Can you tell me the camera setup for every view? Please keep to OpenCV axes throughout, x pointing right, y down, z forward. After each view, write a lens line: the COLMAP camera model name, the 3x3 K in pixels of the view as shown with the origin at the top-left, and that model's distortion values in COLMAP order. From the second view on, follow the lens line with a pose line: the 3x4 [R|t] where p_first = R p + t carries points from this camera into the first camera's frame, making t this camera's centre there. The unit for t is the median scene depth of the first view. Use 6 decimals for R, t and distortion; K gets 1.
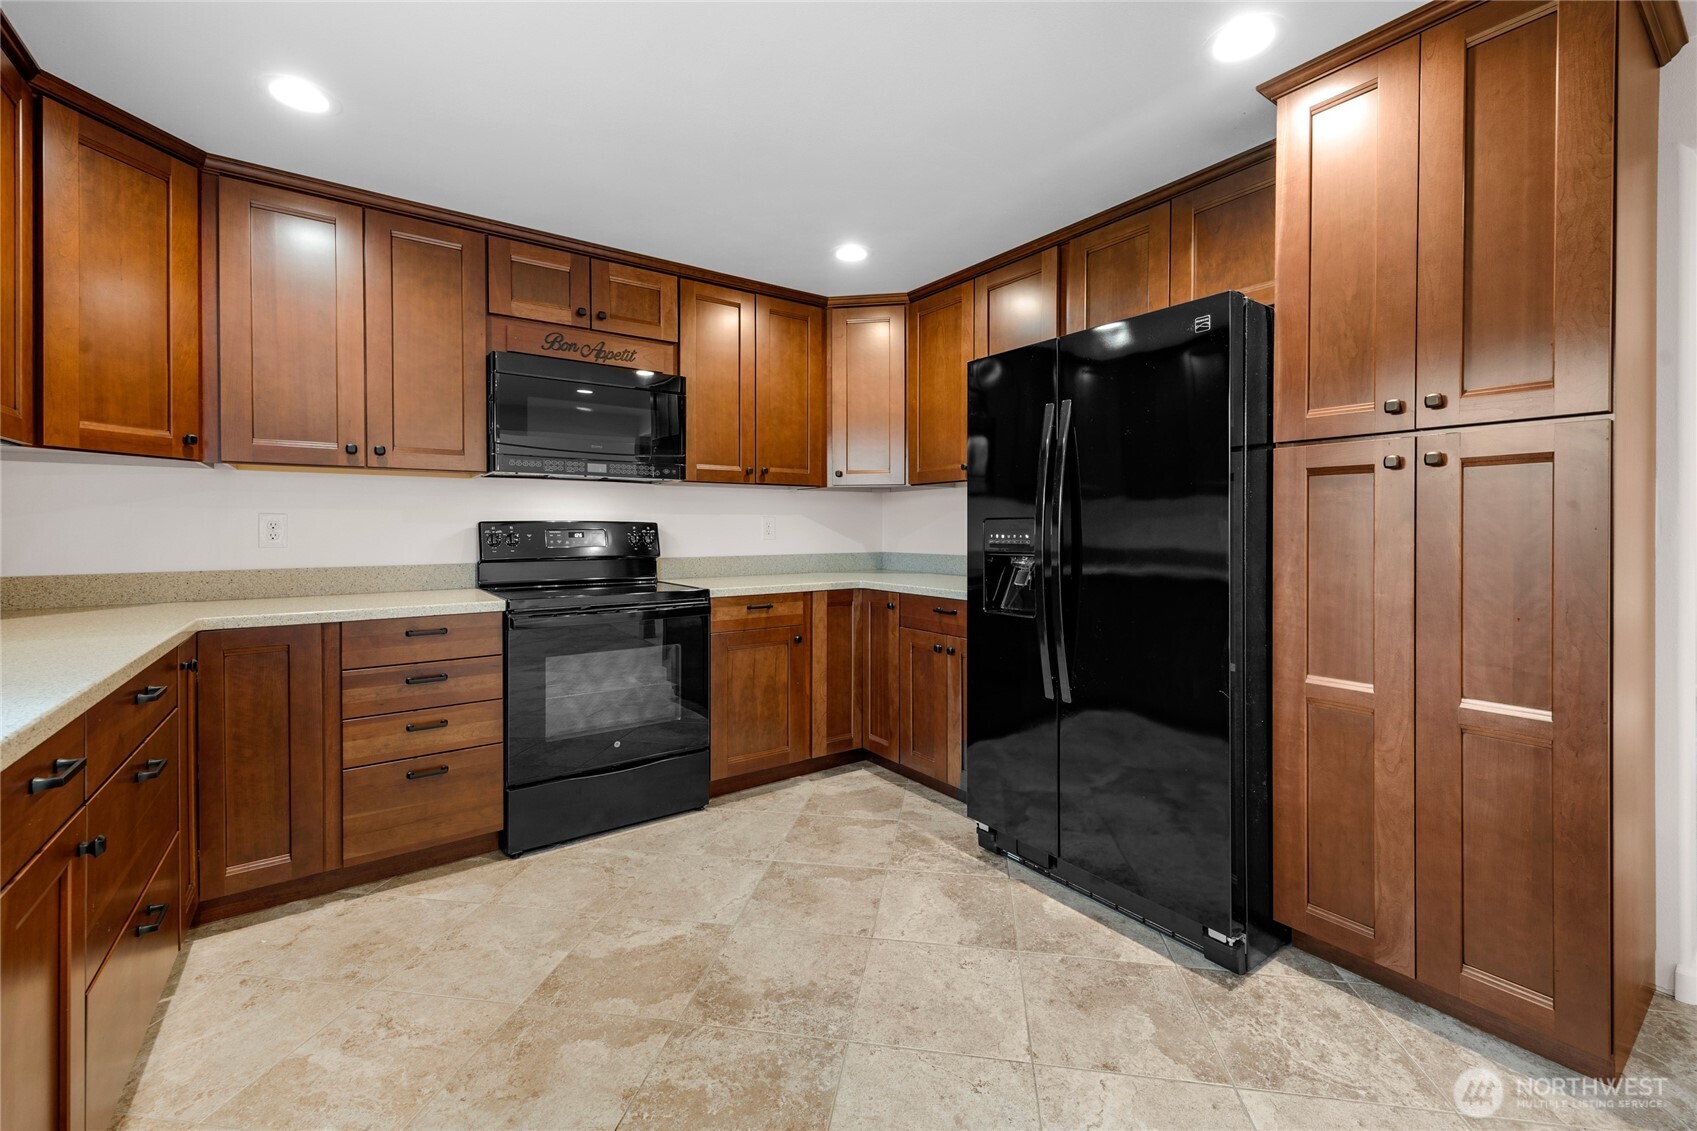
lens RADIAL K [[700.7, 0, 836.6], [0, 700.7, 537.4], [0, 0, 1]] dist [0.014522, -0.000364]
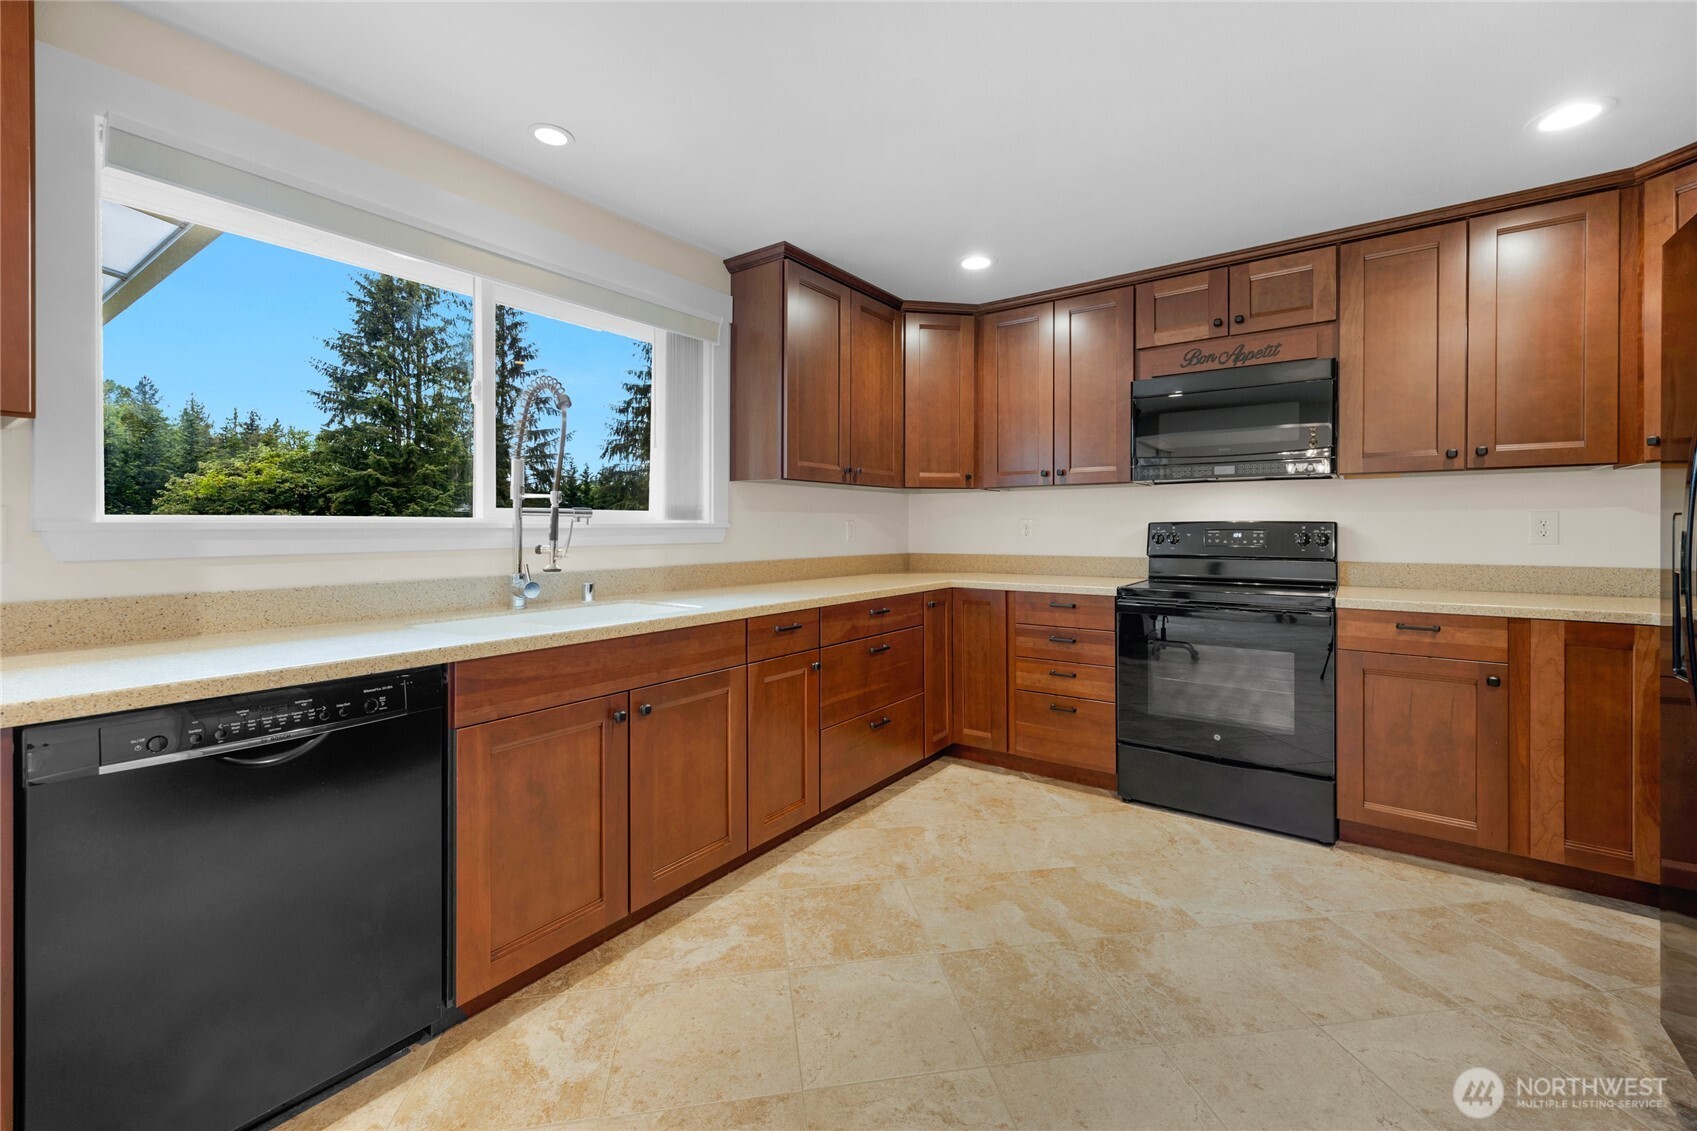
lens RADIAL K [[700.7, 0, 860.3], [0, 700.7, 539.0], [0, 0, 1]] dist [0.014522, -0.000364]
pose [[0.329387, 0.015783, -0.944063, 0.522799], [-0.011046, 0.999856, 0.012861, -0.005675], [0.944131, 0.006192, 0.329514, 0.172007]]
